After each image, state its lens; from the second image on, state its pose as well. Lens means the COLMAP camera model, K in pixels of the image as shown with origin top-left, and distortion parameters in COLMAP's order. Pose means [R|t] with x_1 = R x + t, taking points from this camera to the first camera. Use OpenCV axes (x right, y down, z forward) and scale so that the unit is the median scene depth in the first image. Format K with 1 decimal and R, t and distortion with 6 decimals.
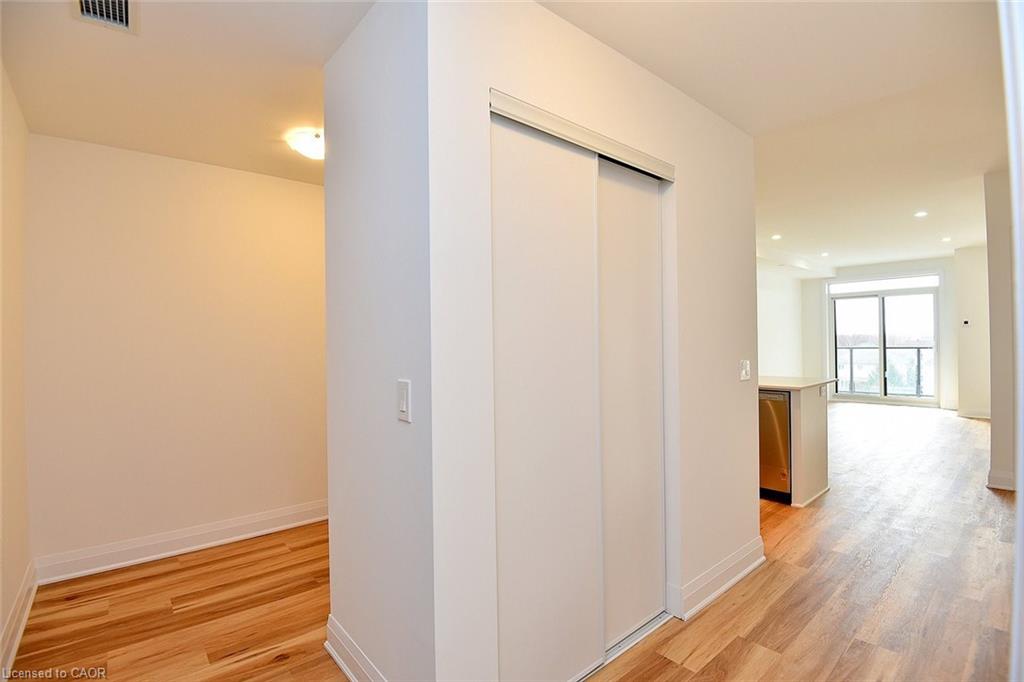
lens RADIAL K [[474.1, 0, 516.0], [0, 474.1, 339.7], [0, 0, 1]] dist [-0.003988, -0.029342]
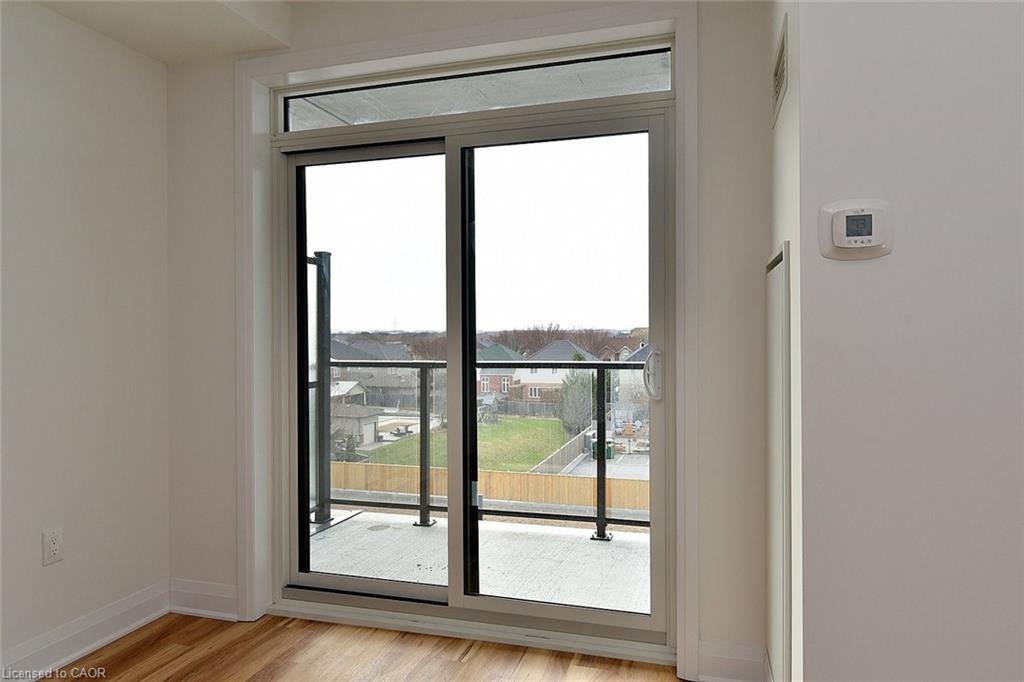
lens RADIAL K [[679.3, 0, 512.0], [0, 679.3, 341.0], [0, 0, 1]] dist [-0.003077, -0.000237]
pose [[0.845695, 0.000639, 0.533666, 0.639133], [-0.006057, 0.999946, 0.008401, -0.002748], [-0.533632, -0.010337, 0.845654, 0.722241]]
